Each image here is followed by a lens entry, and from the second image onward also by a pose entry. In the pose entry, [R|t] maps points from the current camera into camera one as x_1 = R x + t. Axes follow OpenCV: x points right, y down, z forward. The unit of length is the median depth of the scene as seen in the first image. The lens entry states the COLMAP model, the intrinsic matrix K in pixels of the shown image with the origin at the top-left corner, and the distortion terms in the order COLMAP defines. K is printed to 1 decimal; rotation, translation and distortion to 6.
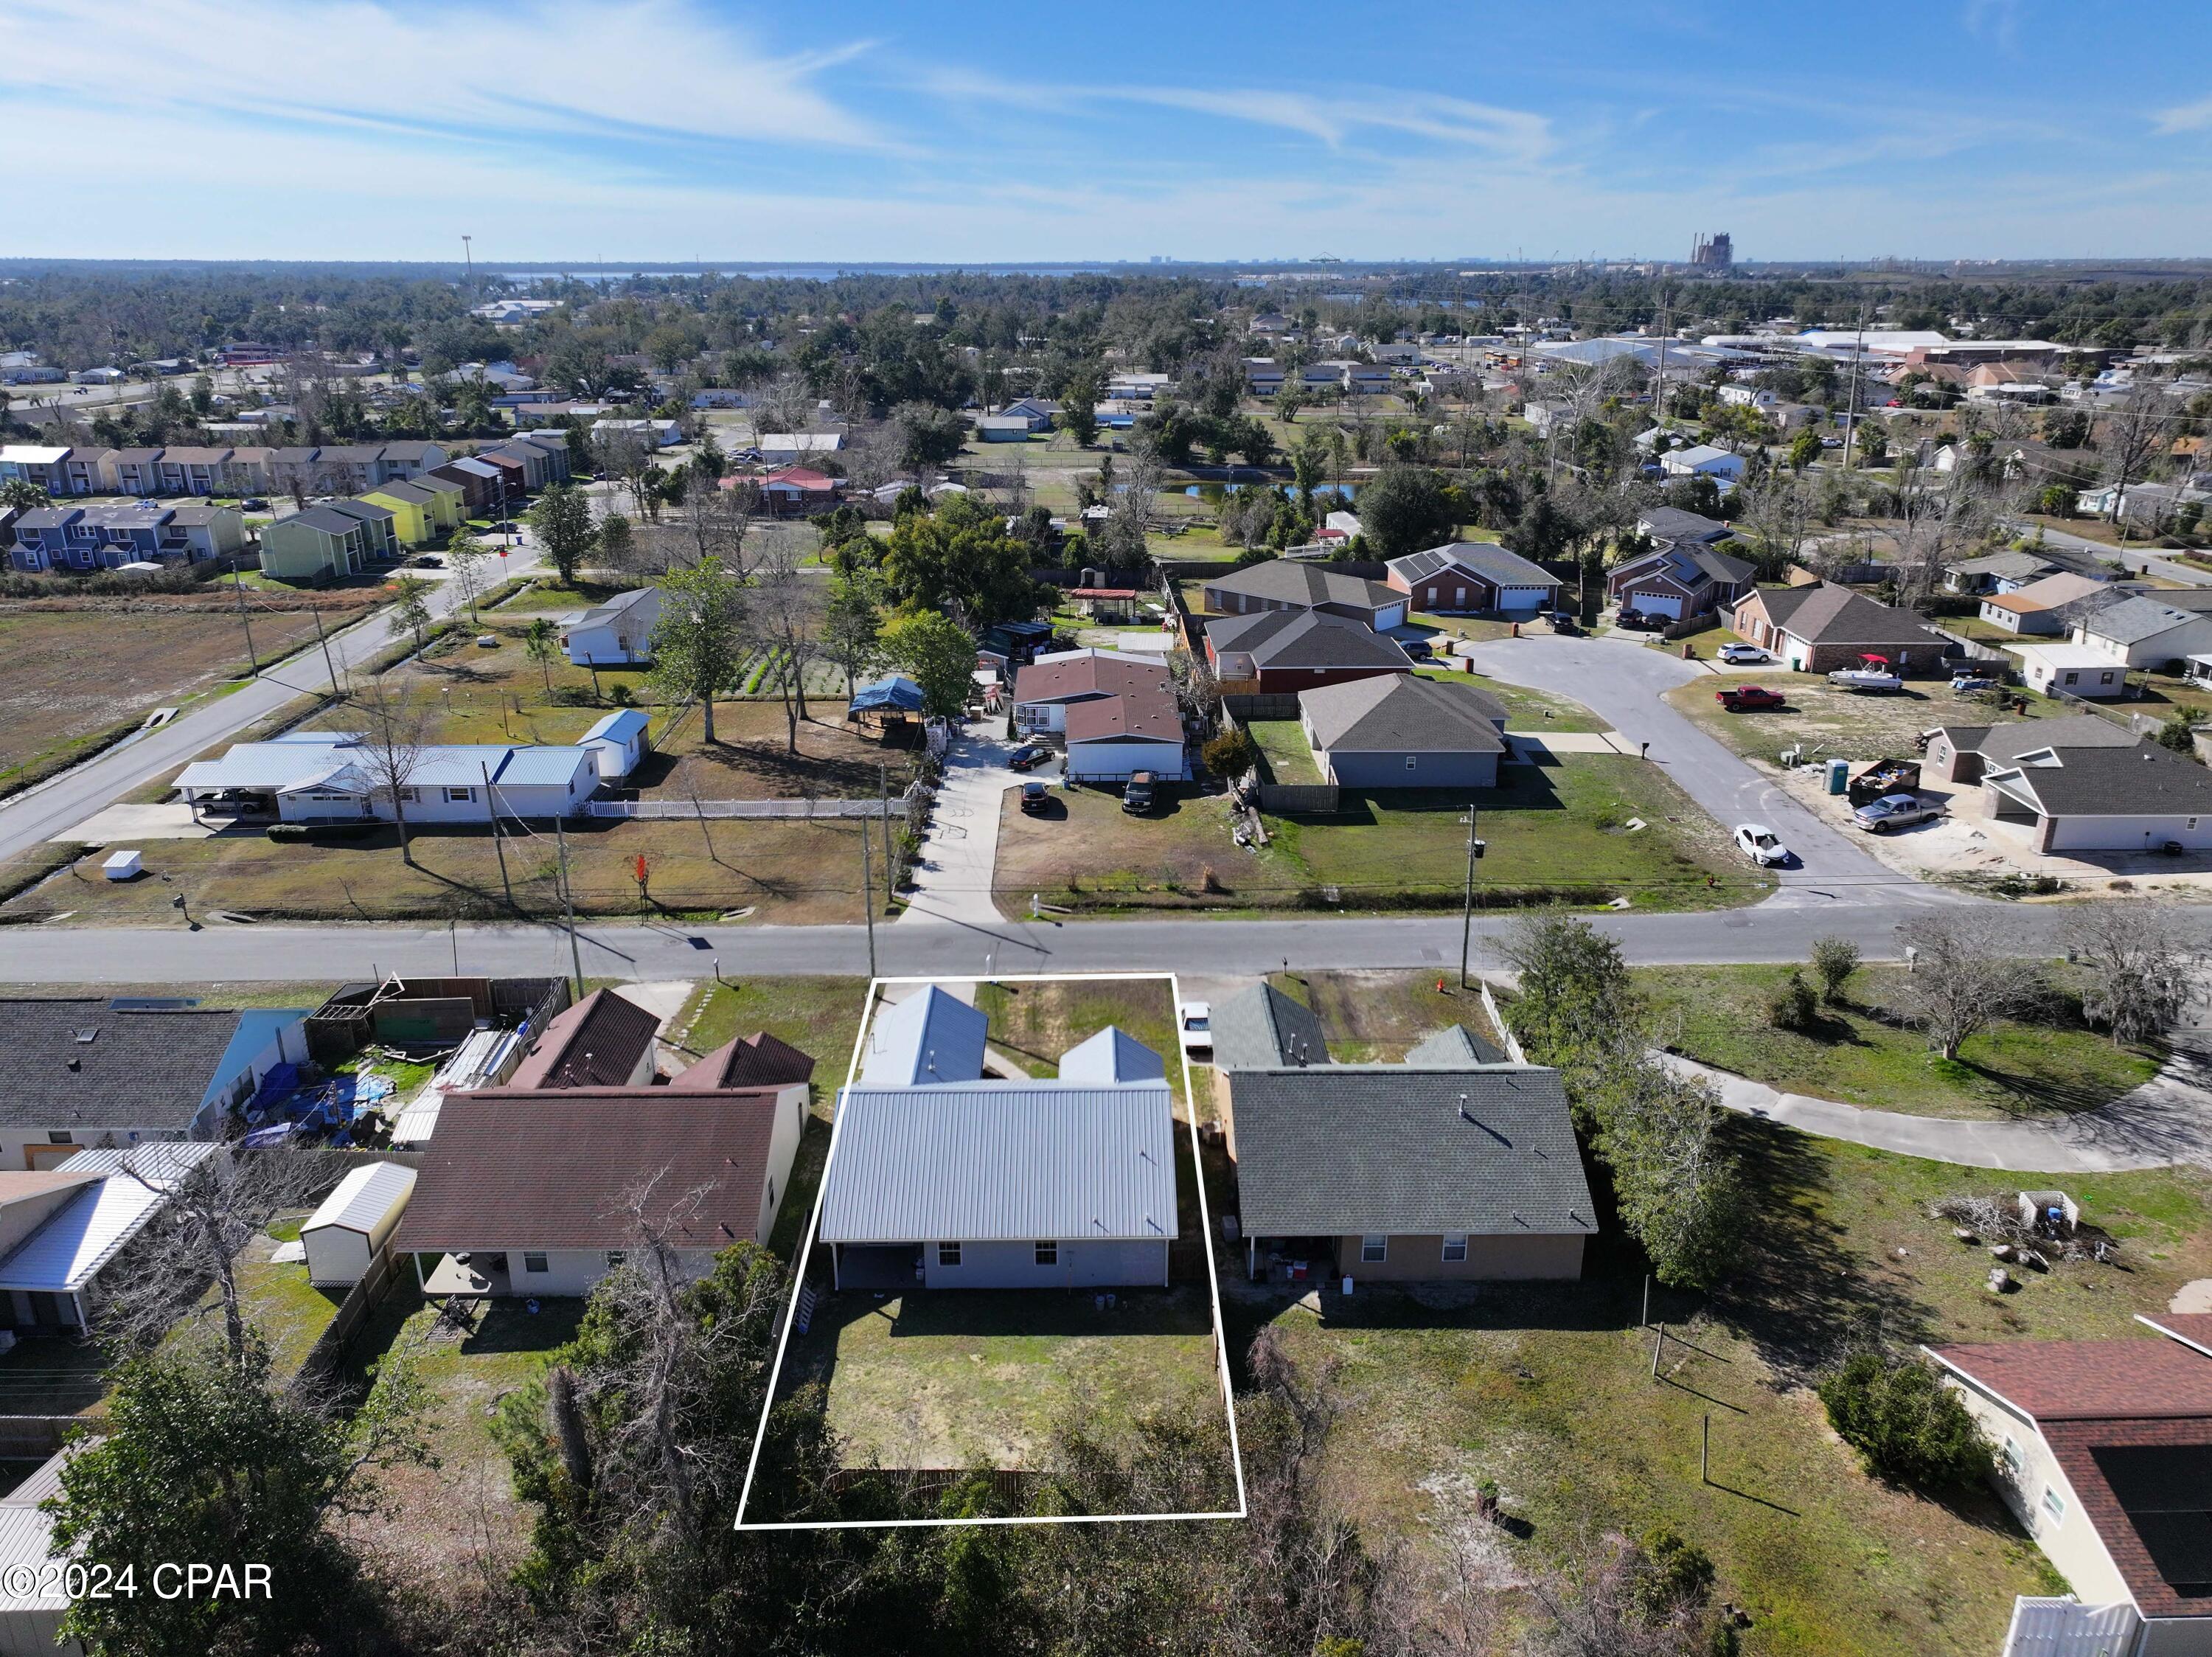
lens RADIAL K [[1531.4, 0, 1104.0], [0, 1531.4, 828.0], [0, 0, 1]] dist [0.009939, 0.009348]
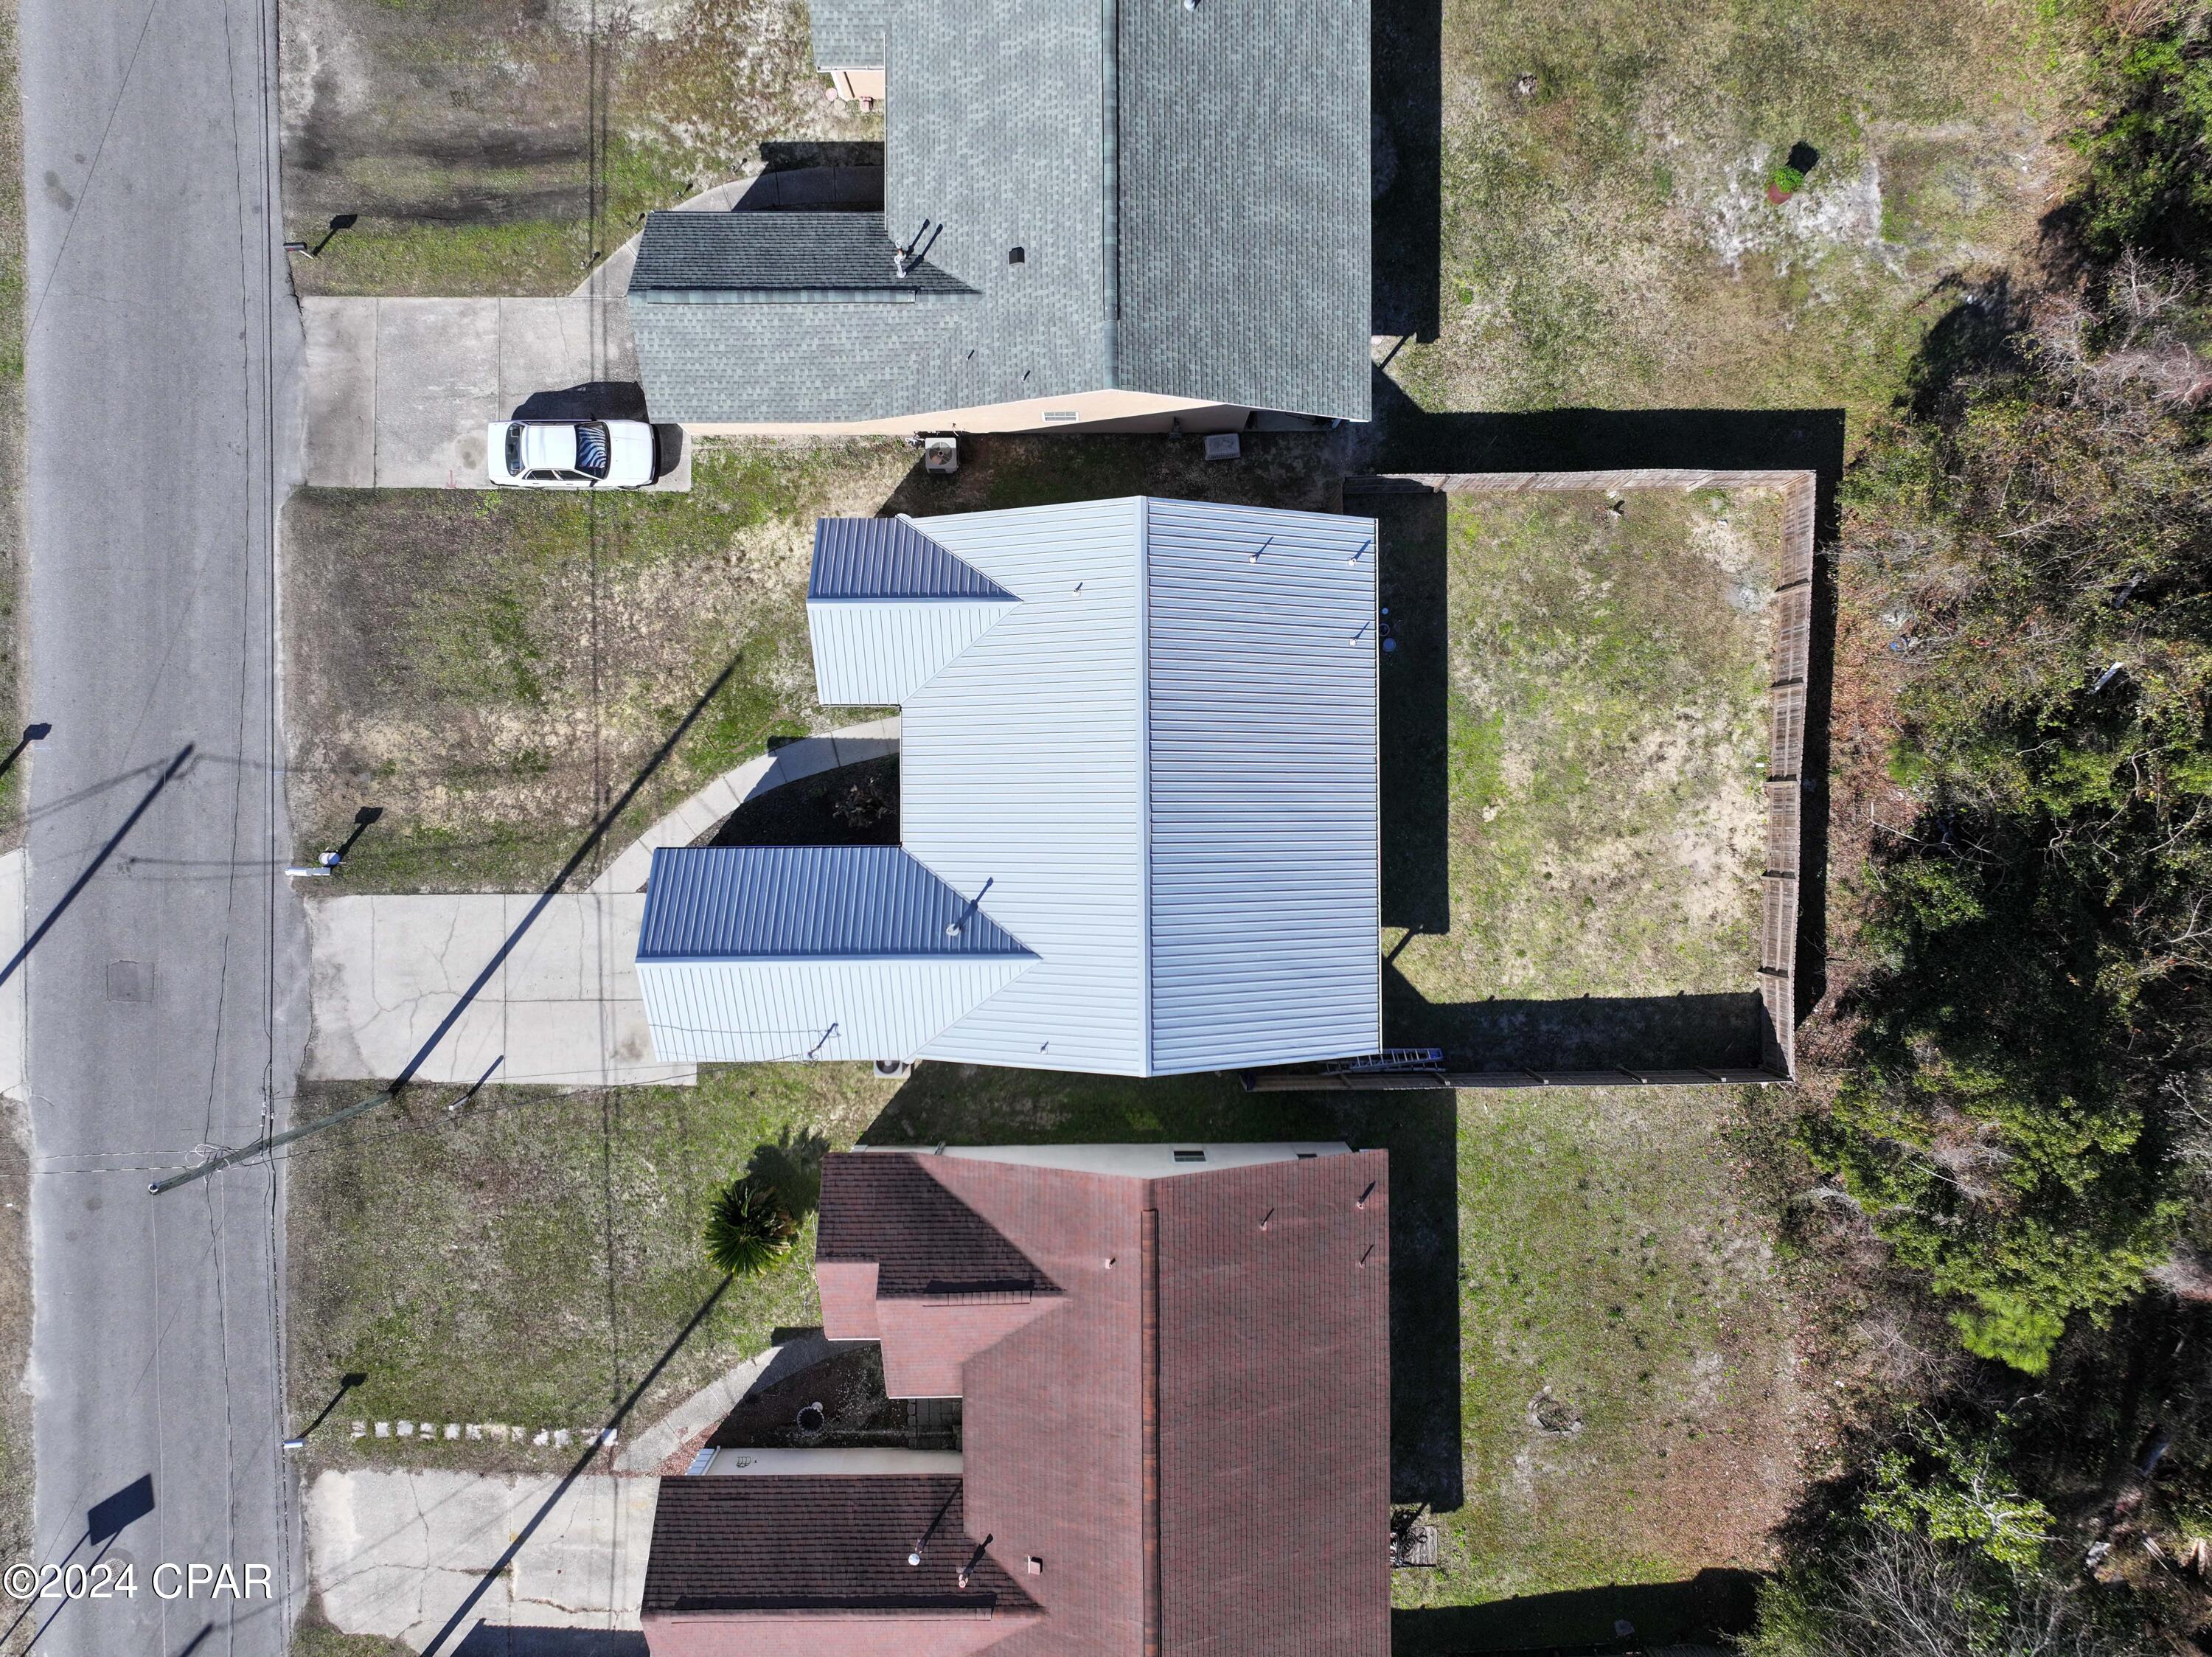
lens RADIAL K [[1531.4, 0, 1099.5], [0, 1531.4, 819.5], [0, 0, 1]] dist [0.009939, 0.009348]
pose [[0.007193, -0.999961, -0.005213, -0.082223], [0.346347, -0.002400, 0.938103, -0.413388], [-0.938079, -0.008553, 0.346316, 0.903715]]
